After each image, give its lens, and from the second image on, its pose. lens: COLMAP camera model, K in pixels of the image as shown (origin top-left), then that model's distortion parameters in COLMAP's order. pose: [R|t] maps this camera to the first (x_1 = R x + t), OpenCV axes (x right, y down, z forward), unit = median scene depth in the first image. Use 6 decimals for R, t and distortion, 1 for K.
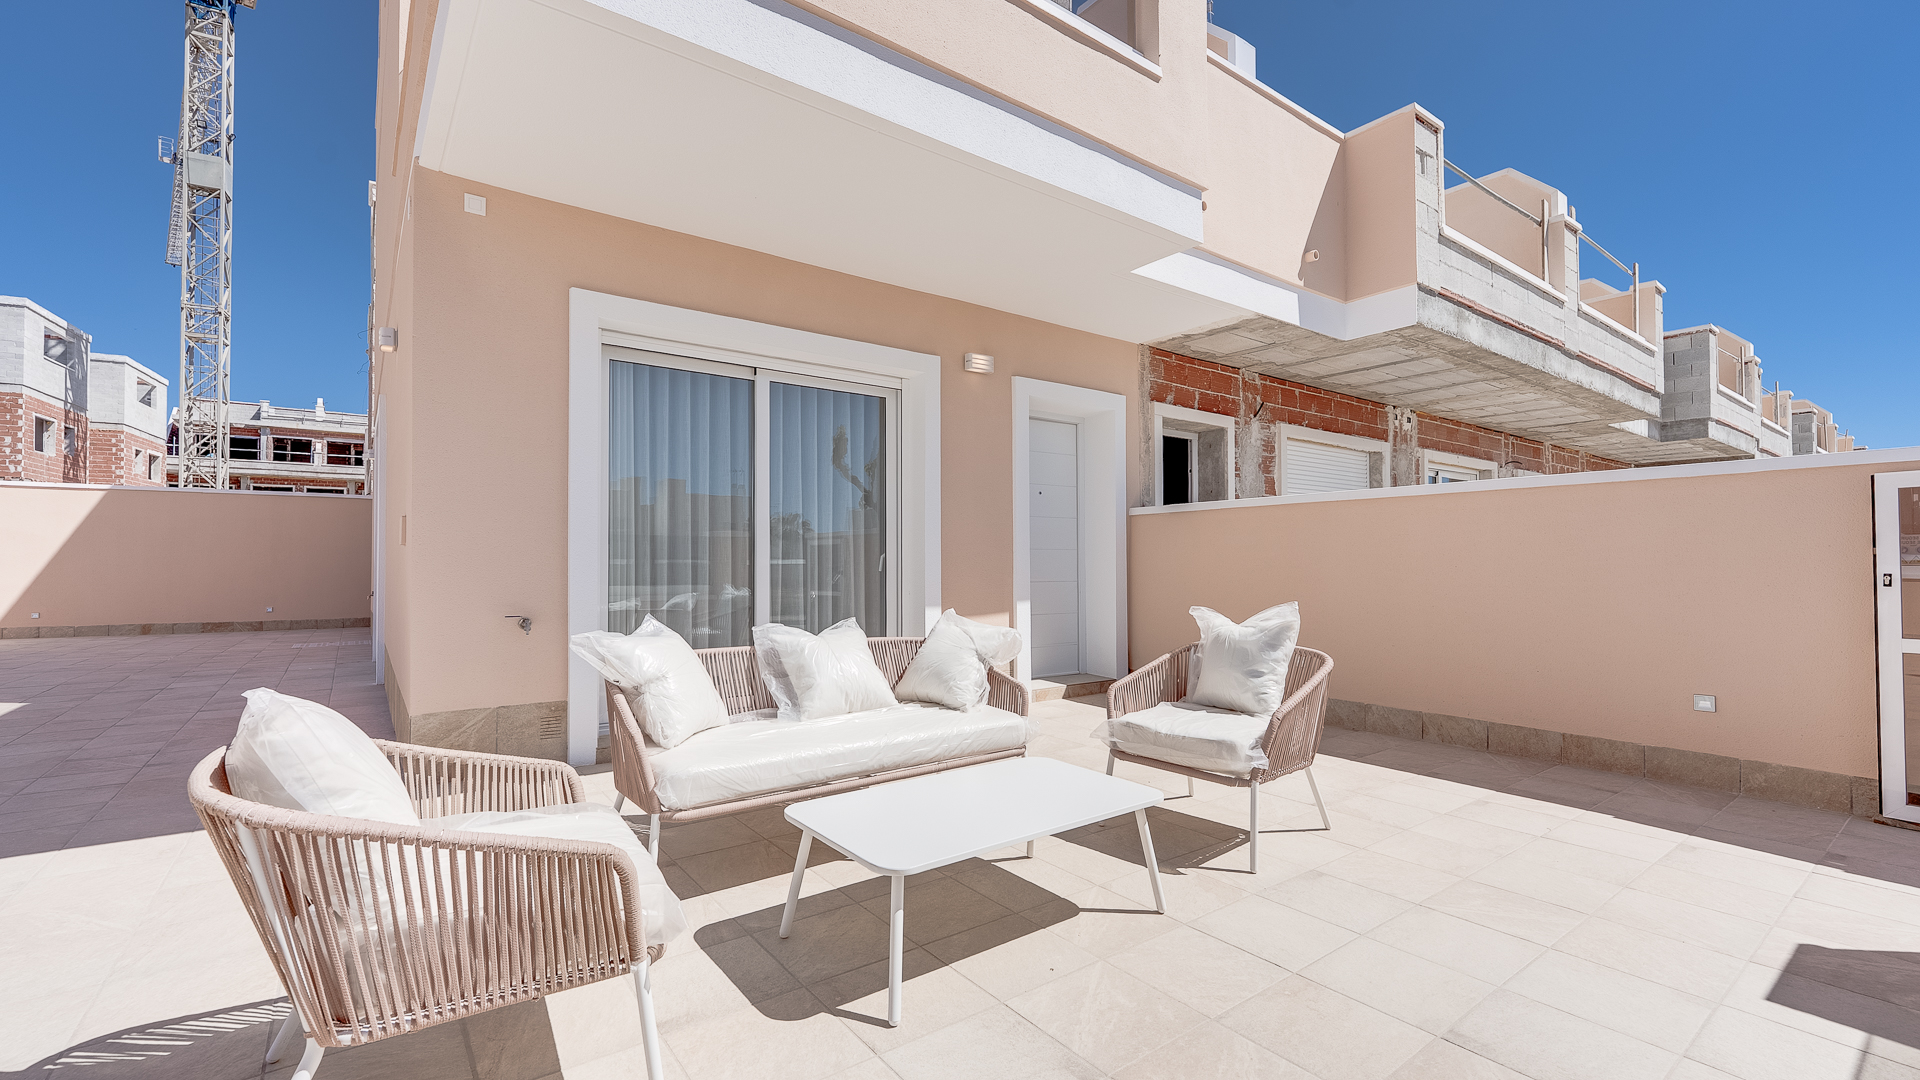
lens RADIAL K [[786.0, 0, 966.3], [0, 786.0, 552.4], [0, 0, 1]] dist [-0.001441, -0.000449]
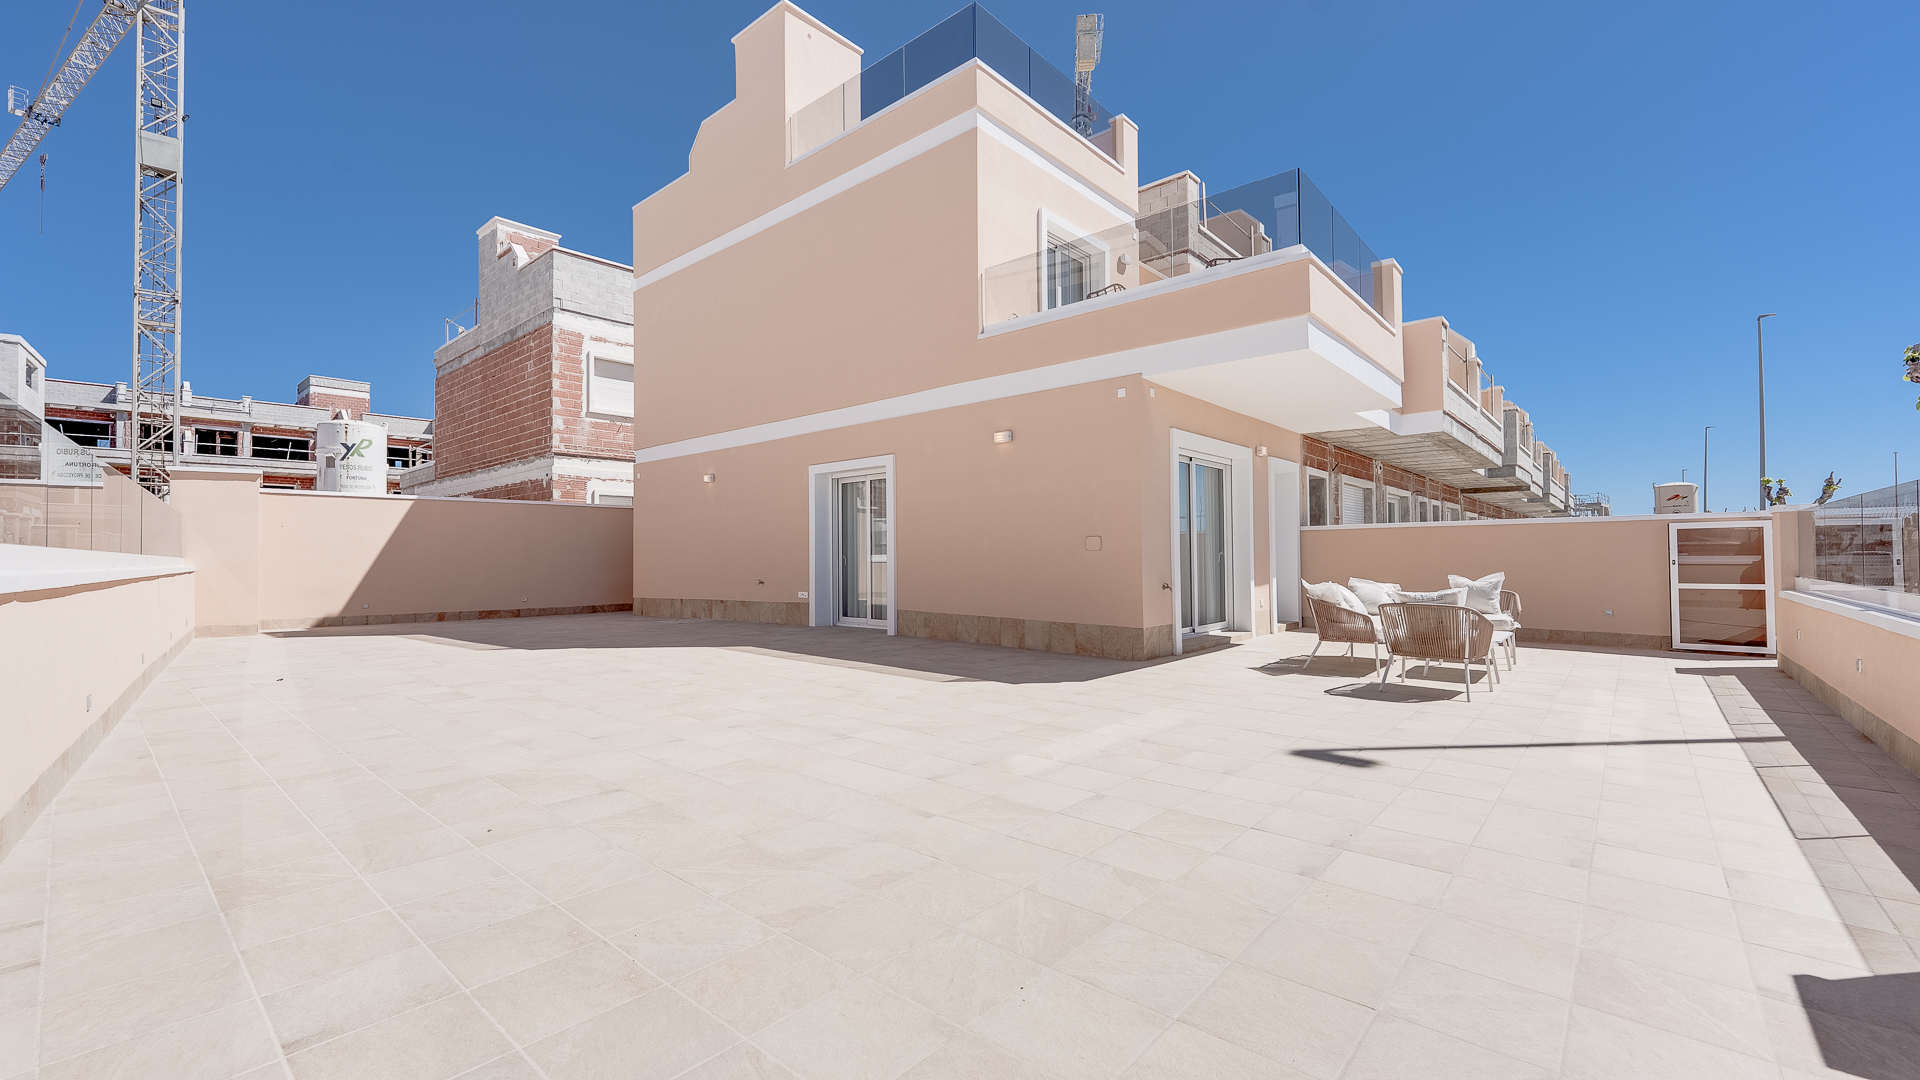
lens RADIAL K [[786.0, 0, 951.5], [0, 786.0, 542.0], [0, 0, 1]] dist [-0.001441, -0.000449]
pose [[0.976381, -0.001372, 0.216053, -0.503782], [0.002363, 0.999988, -0.004325, -0.007897], [-0.216044, 0.004734, 0.976372, -0.303736]]
